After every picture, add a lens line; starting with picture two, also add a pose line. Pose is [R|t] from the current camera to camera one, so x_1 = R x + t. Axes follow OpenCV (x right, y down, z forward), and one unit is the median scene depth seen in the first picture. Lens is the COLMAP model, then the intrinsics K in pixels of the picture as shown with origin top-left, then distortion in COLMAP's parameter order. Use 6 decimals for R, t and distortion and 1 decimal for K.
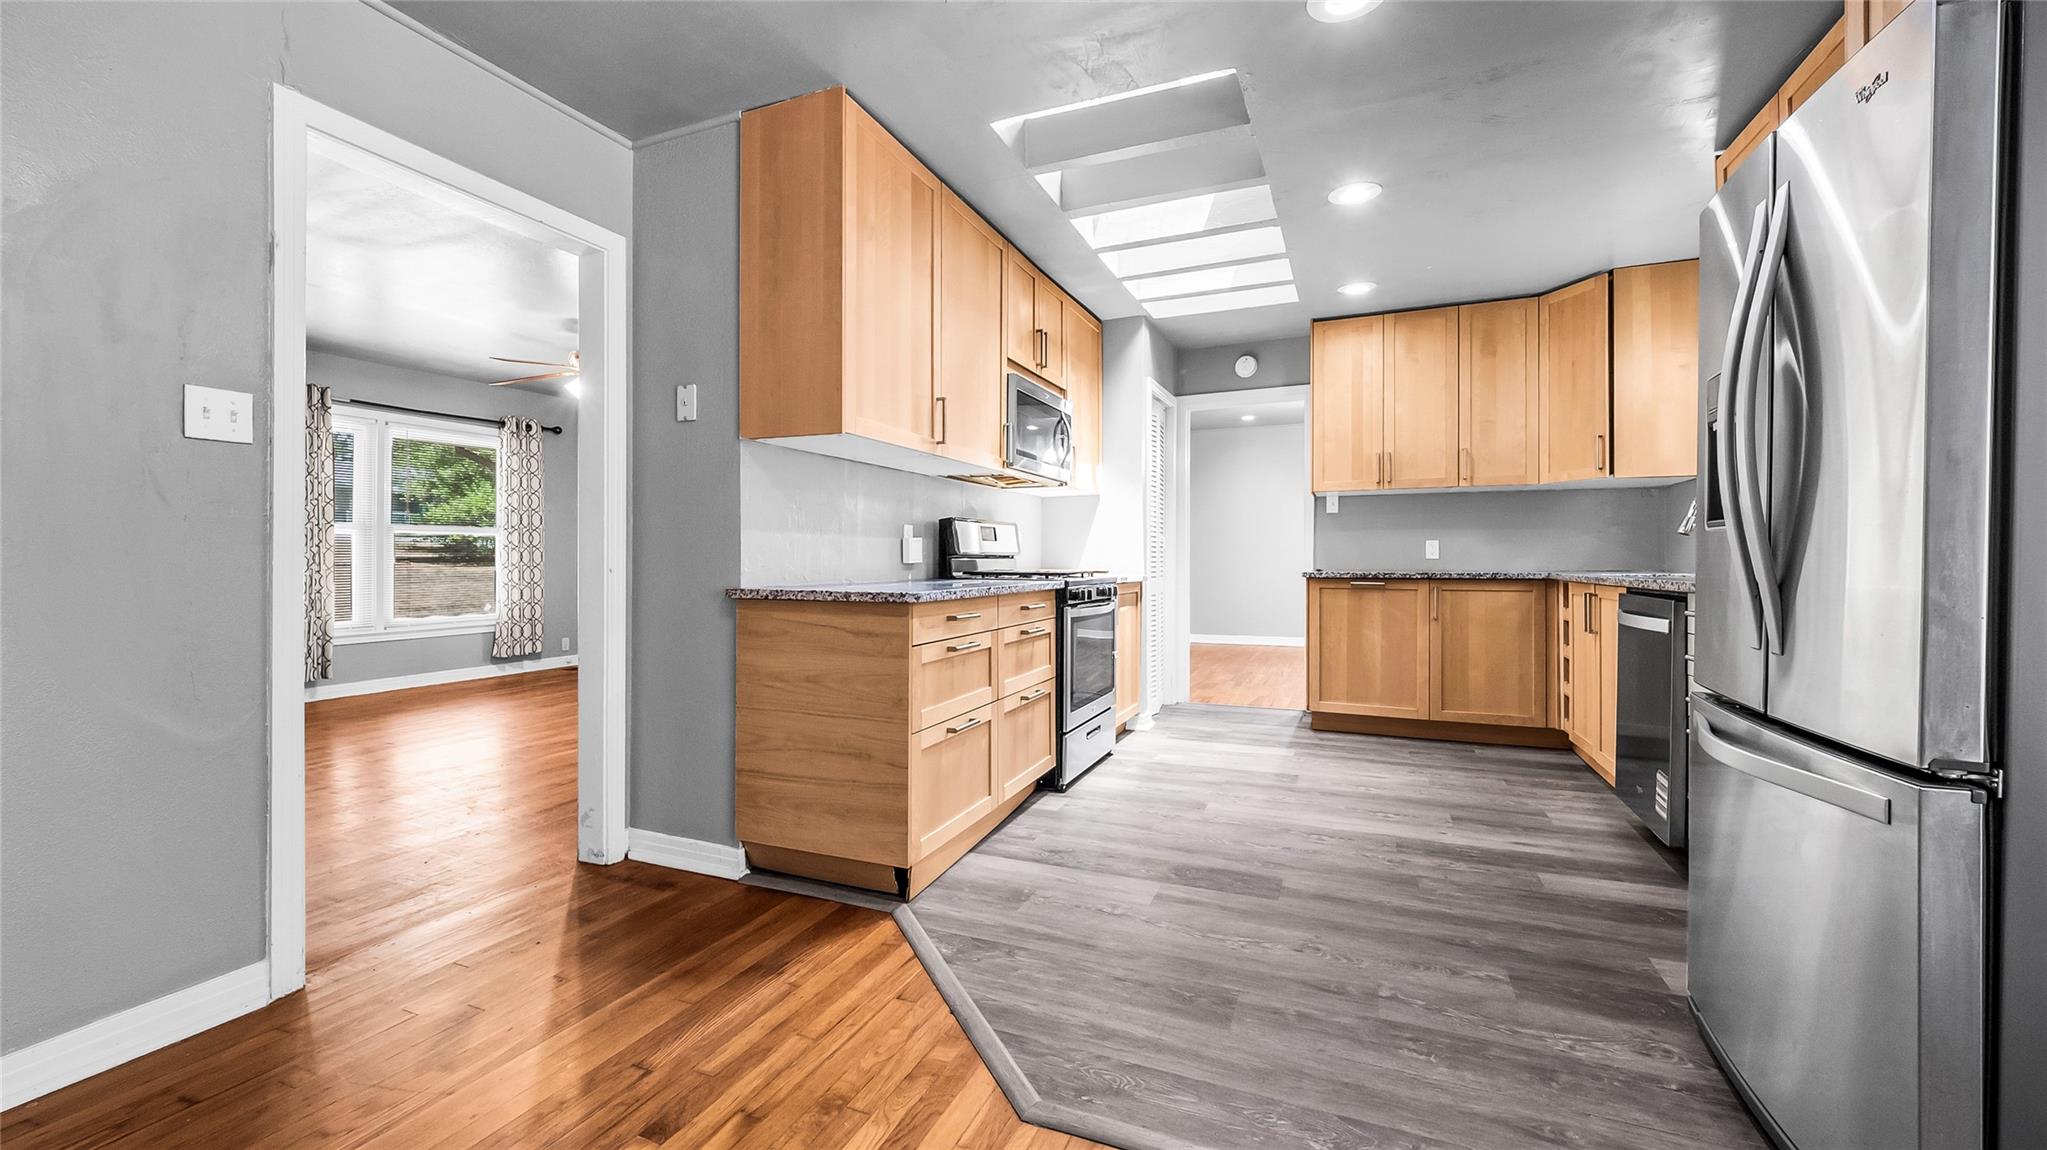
lens RADIAL K [[873.8, 0, 1023.5], [0, 873.8, 546.2], [0, 0, 1]] dist [-0.000780, -0.000649]
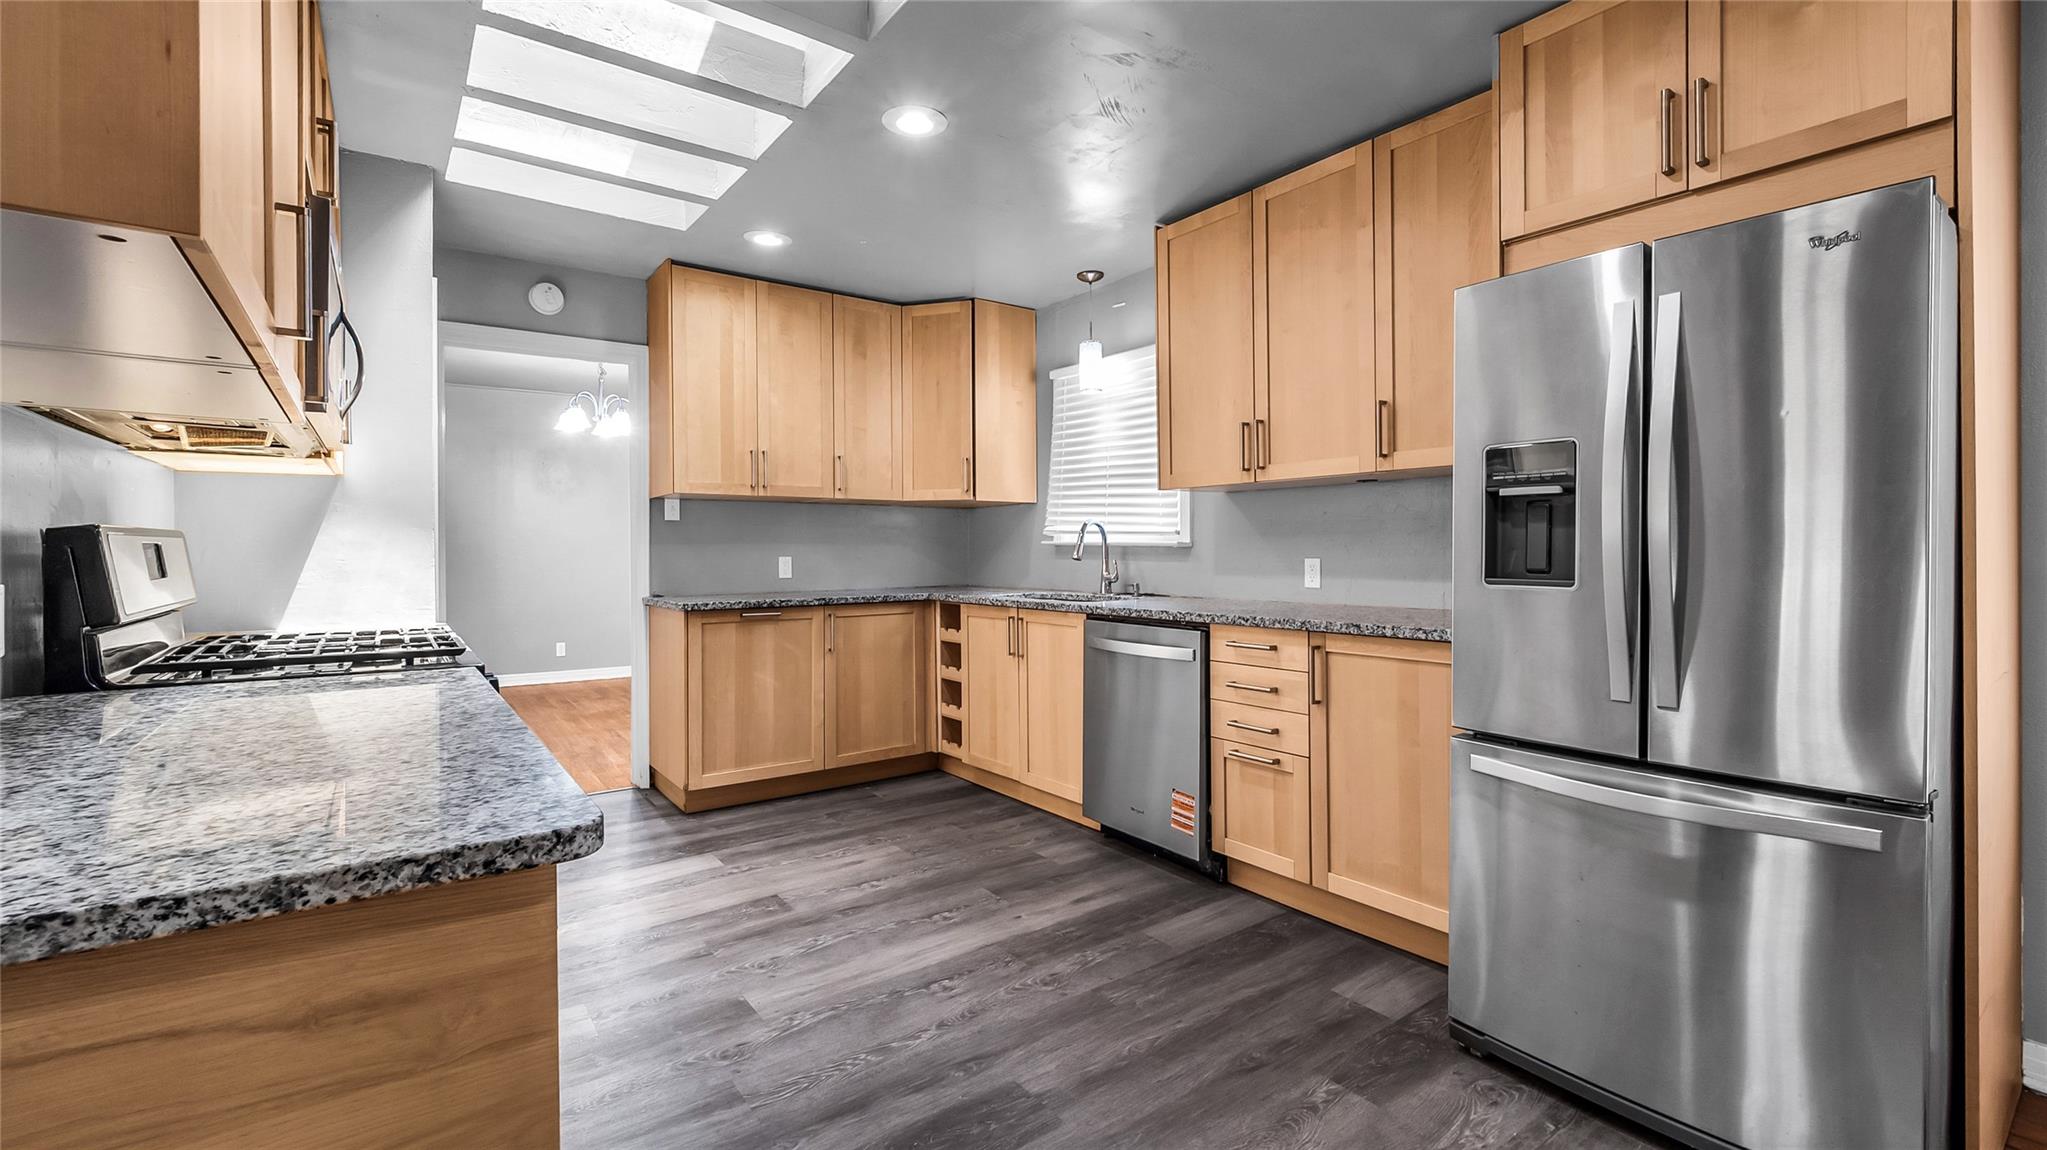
lens RADIAL K [[873.8, 0, 1023.5], [0, 873.8, 546.2], [0, 0, 1]] dist [-0.000780, -0.000649]
pose [[0.492605, 0.003056, 0.870248, -0.233821], [-0.014643, 0.999881, 0.004777, -0.034233], [-0.870130, -0.015096, 0.492592, 0.518486]]
